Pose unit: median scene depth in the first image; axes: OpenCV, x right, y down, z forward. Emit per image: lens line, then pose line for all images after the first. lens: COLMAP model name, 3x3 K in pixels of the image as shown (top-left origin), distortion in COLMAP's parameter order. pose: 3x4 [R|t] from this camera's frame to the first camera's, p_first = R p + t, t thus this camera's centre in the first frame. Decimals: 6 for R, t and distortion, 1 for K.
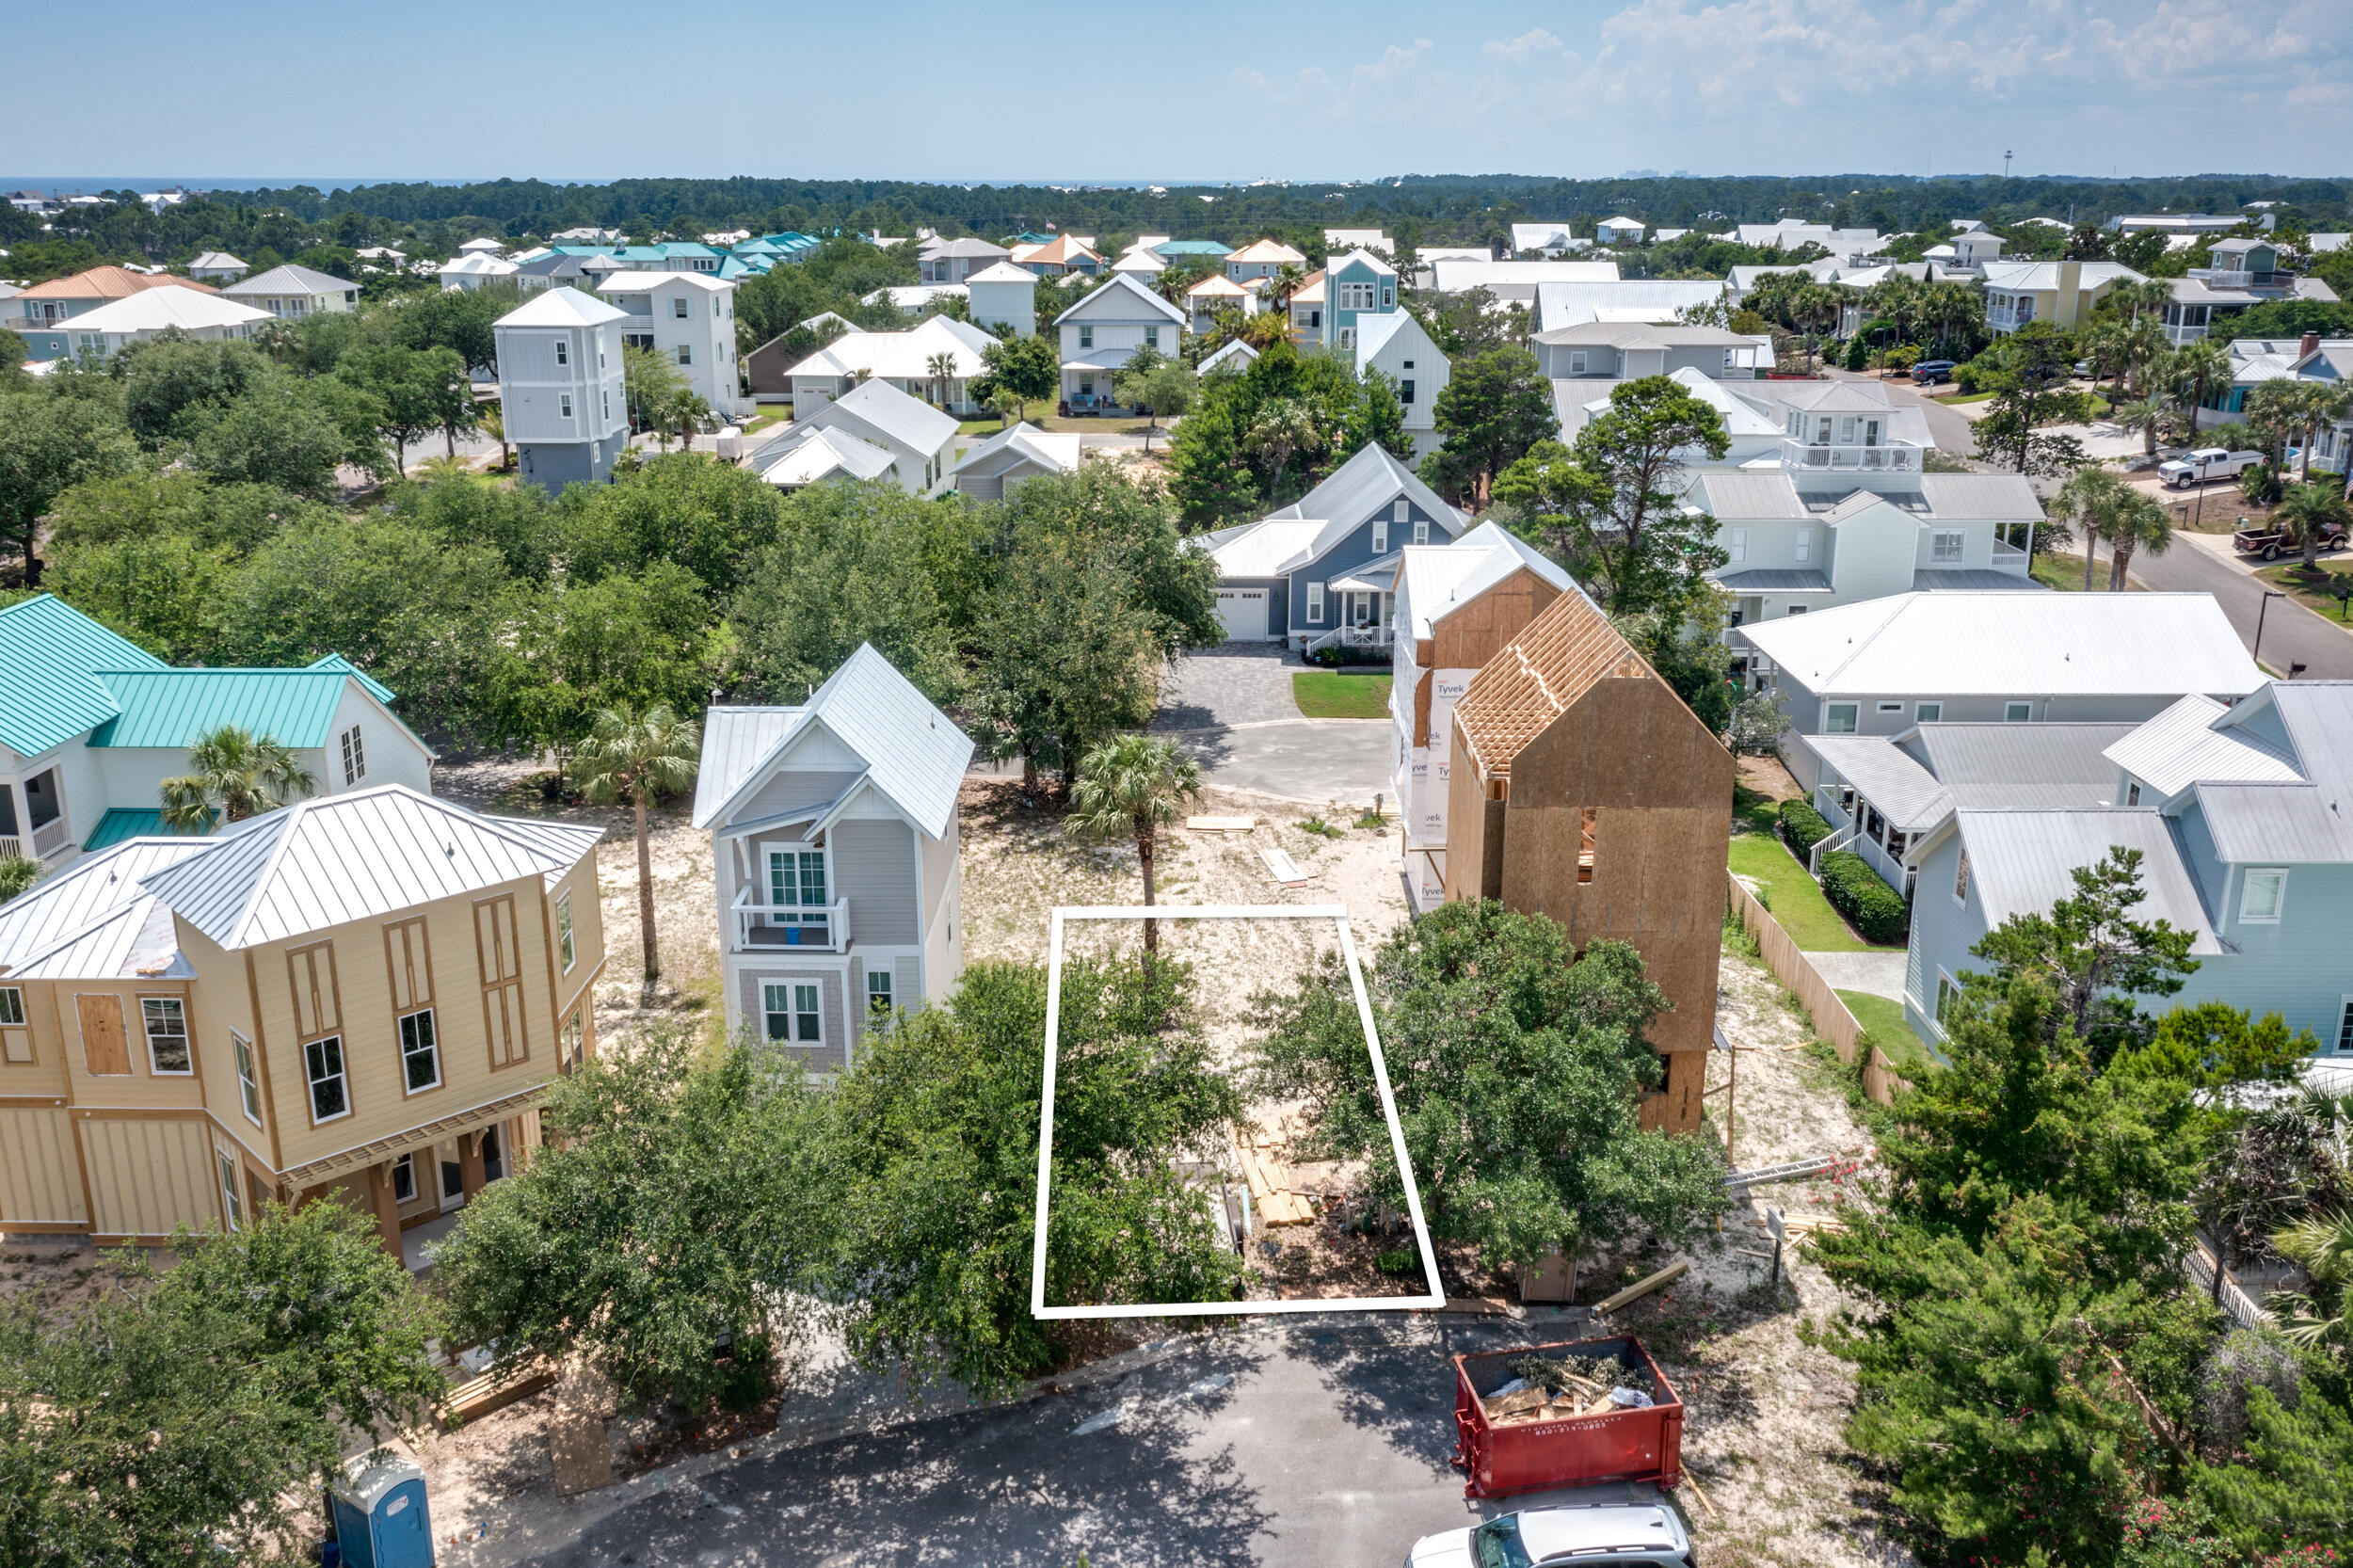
lens RADIAL K [[1942.6, 0, 1176.8], [0, 1942.6, 749.5], [0, 0, 1]] dist [-0.010883, 0.005761]
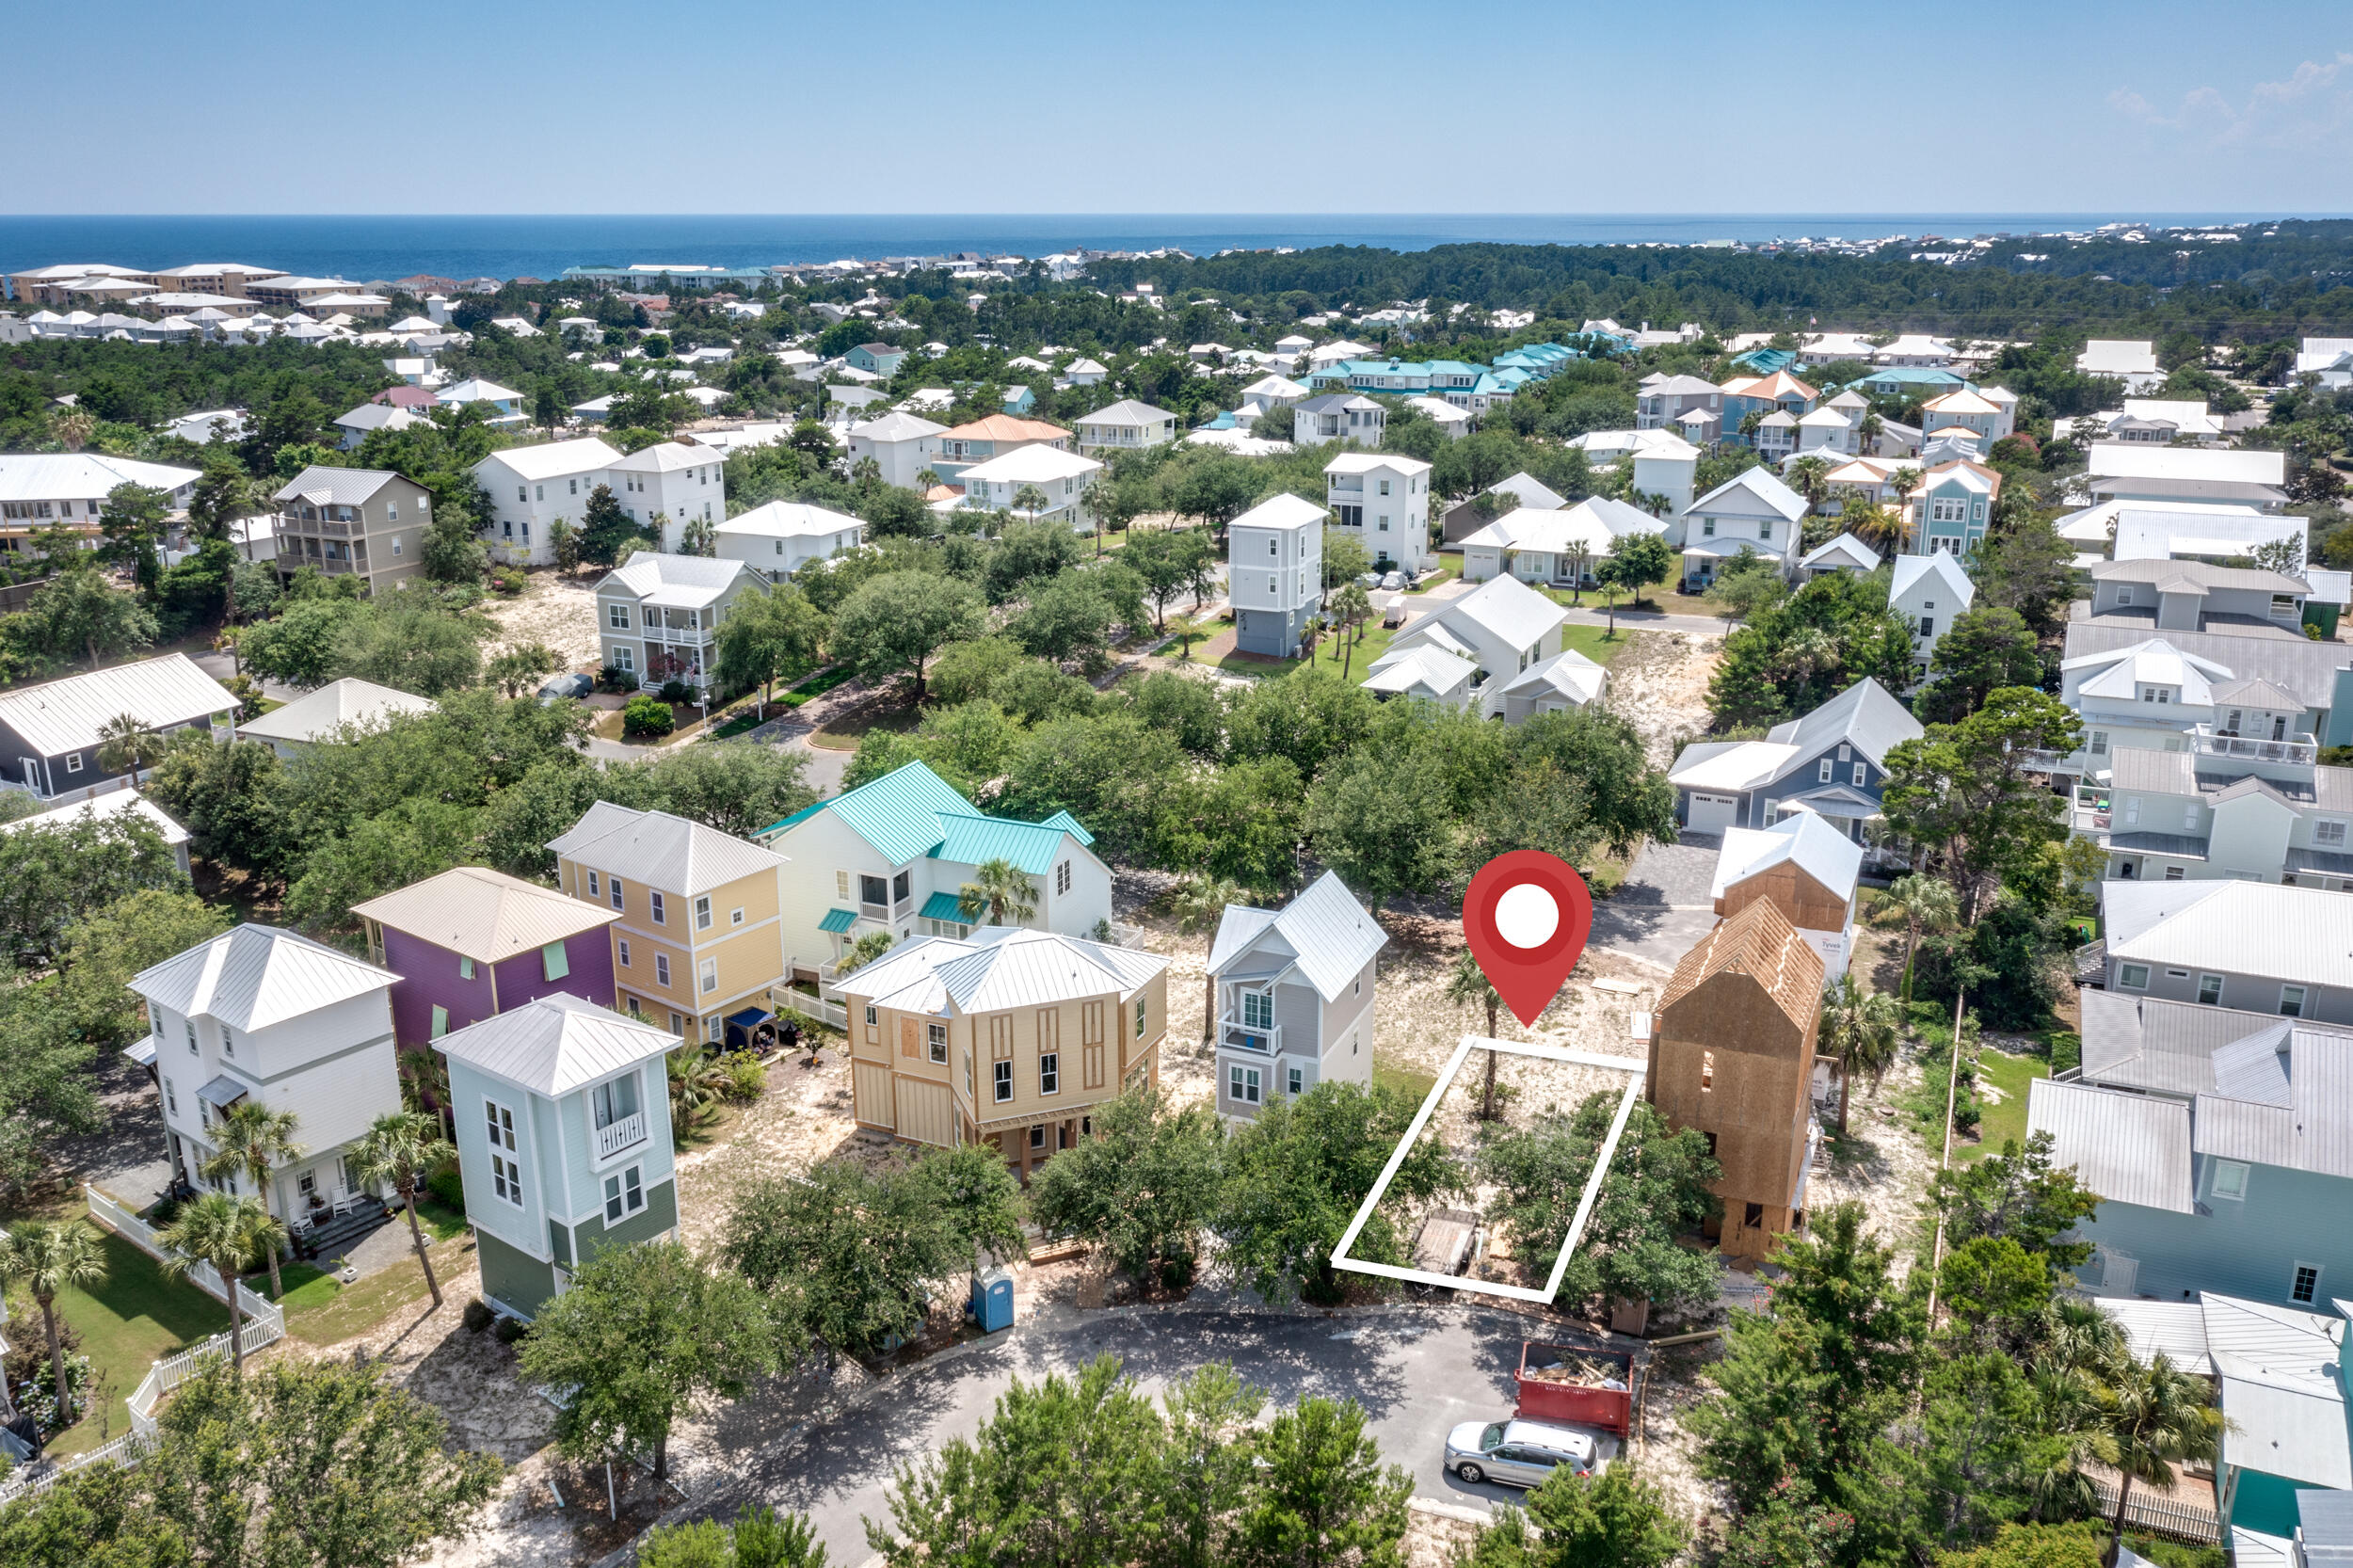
lens RADIAL K [[1873.0, 0, 1176.5], [0, 1873.0, 784.0], [0, 0, 1]] dist [-0.010521, 0.008932]
pose [[0.915699, 0.113760, -0.385427, 0.379272], [-0.108901, 0.993454, 0.034495, -0.192717], [0.386828, 0.010386, 0.922093, -0.623617]]
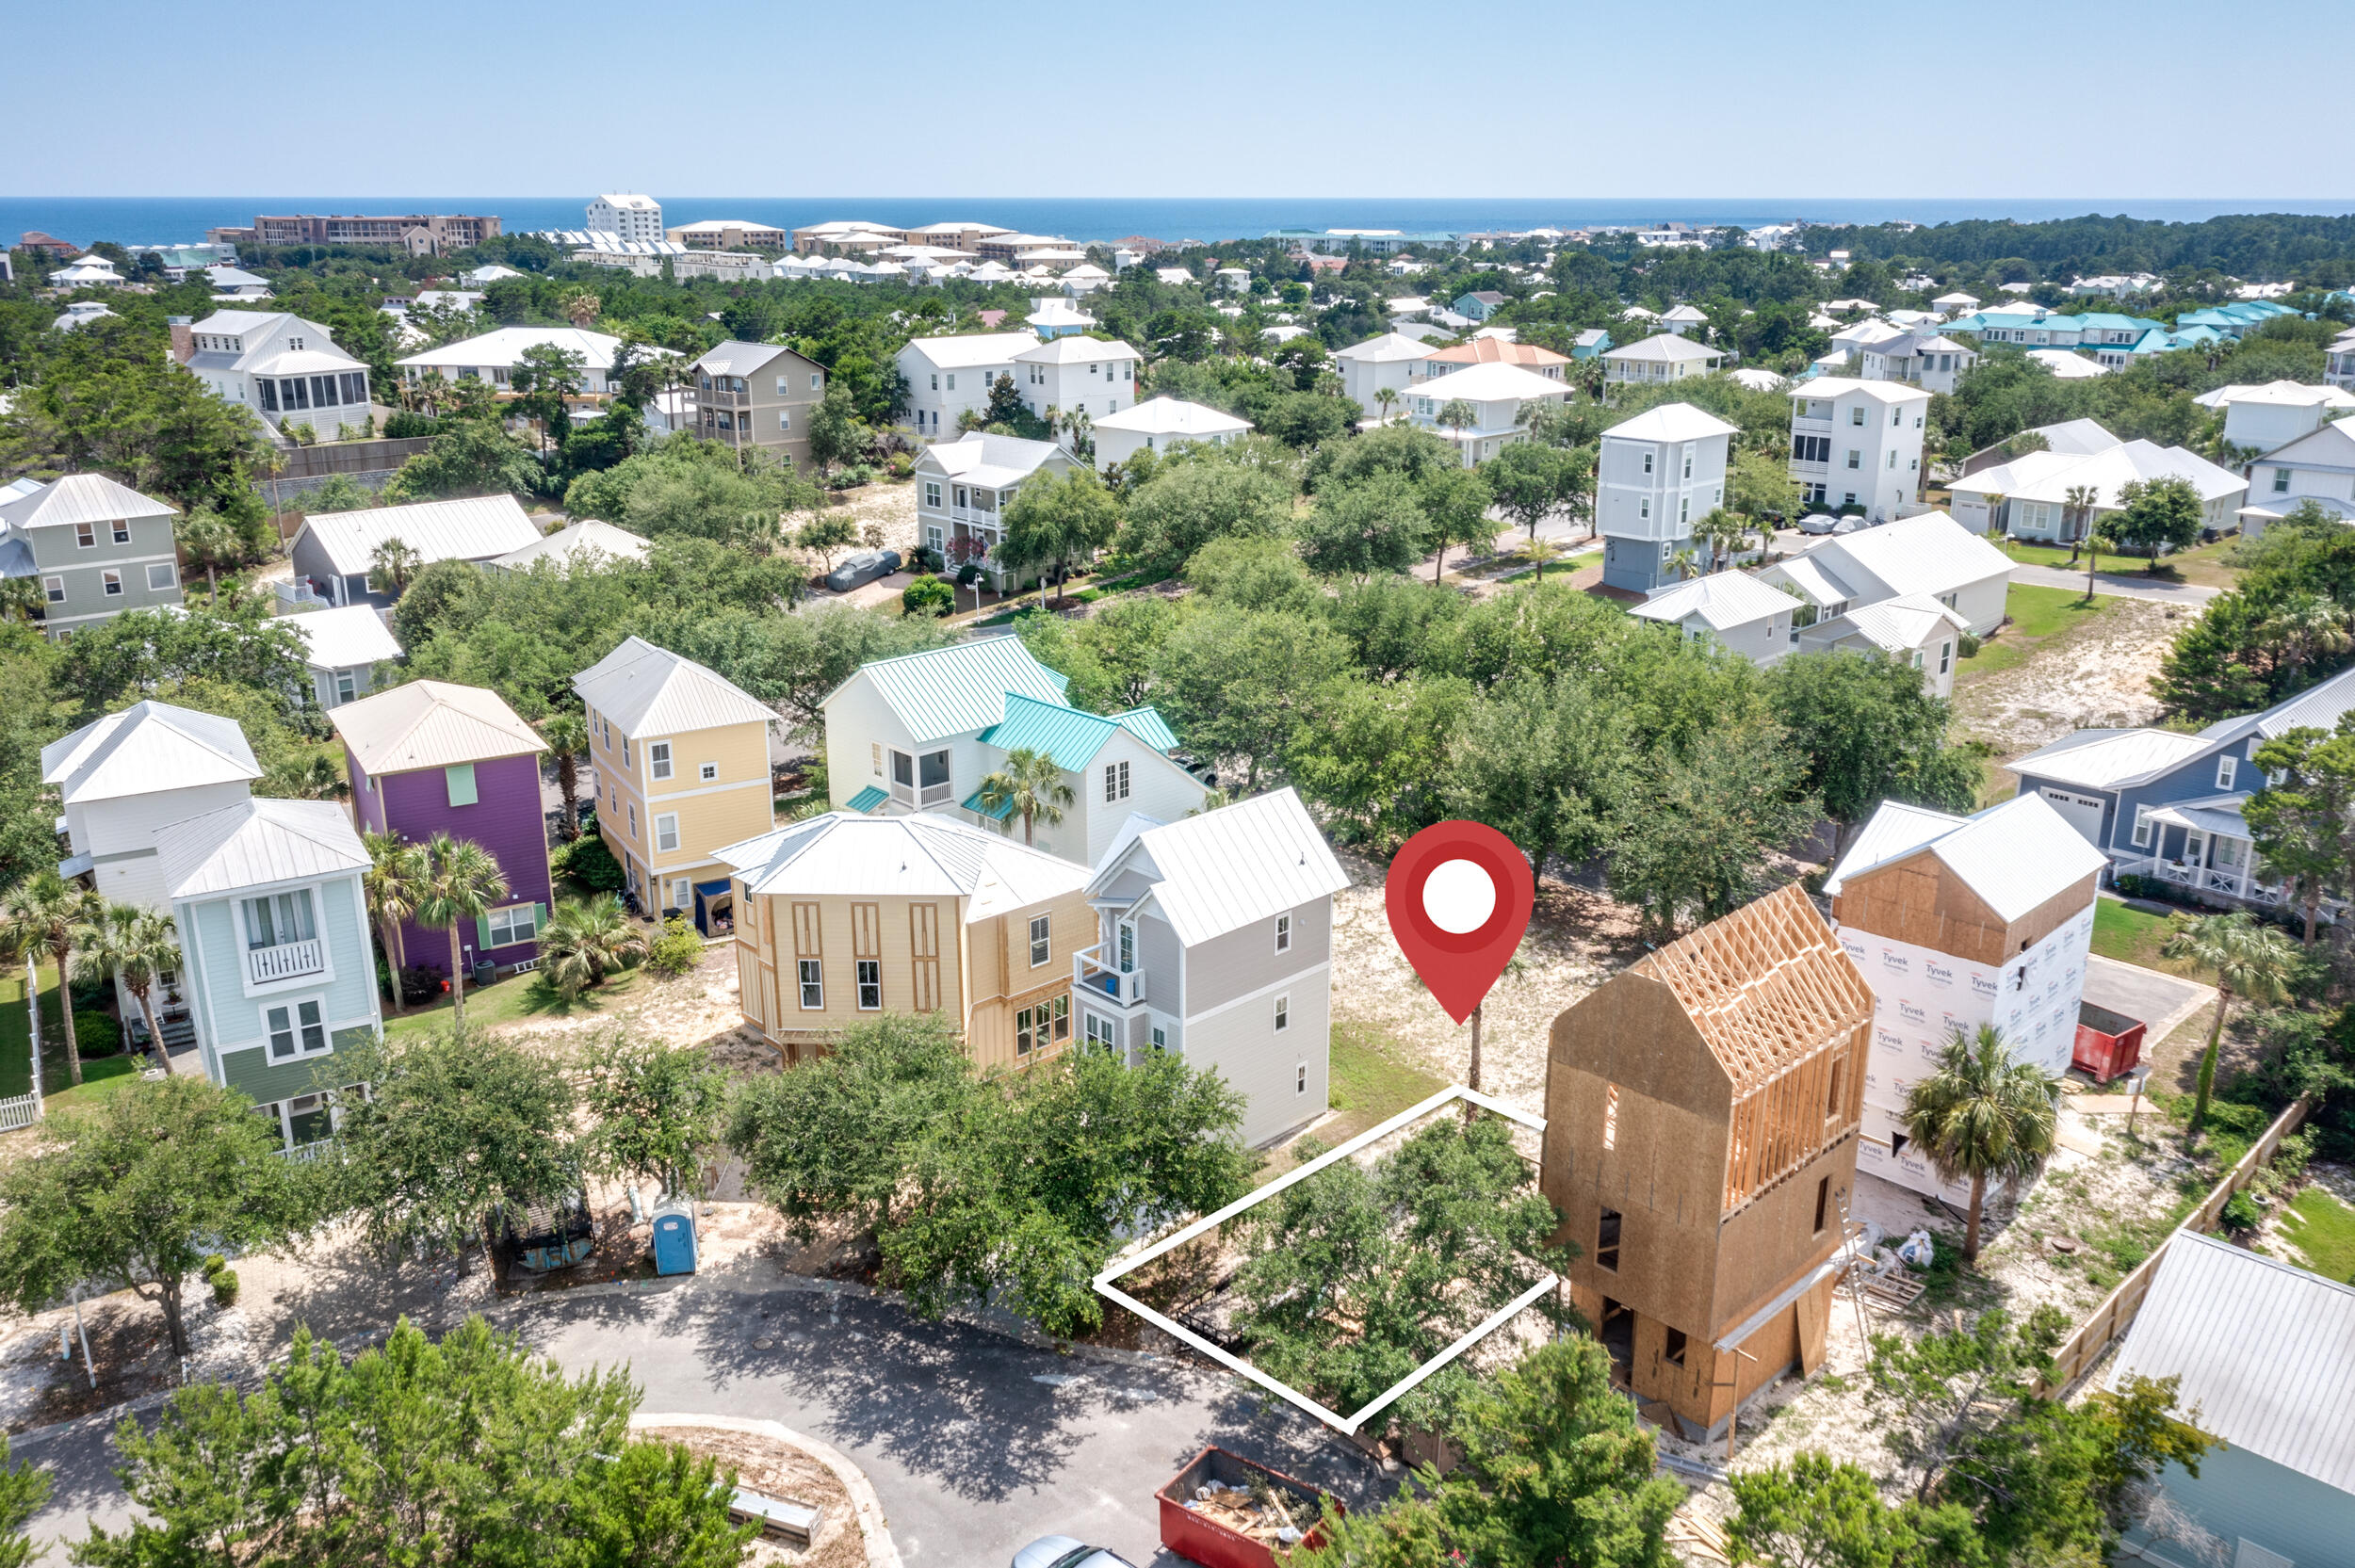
lens RADIAL K [[1853.4, 0, 1183.3], [0, 1853.4, 780.8], [0, 0, 1]] dist [-0.012612, 0.006395]
pose [[0.698509, 0.211841, -0.683526, 0.714287], [-0.198443, 0.975059, 0.099401, -0.188813], [0.687535, 0.066208, 0.723126, 0.065159]]
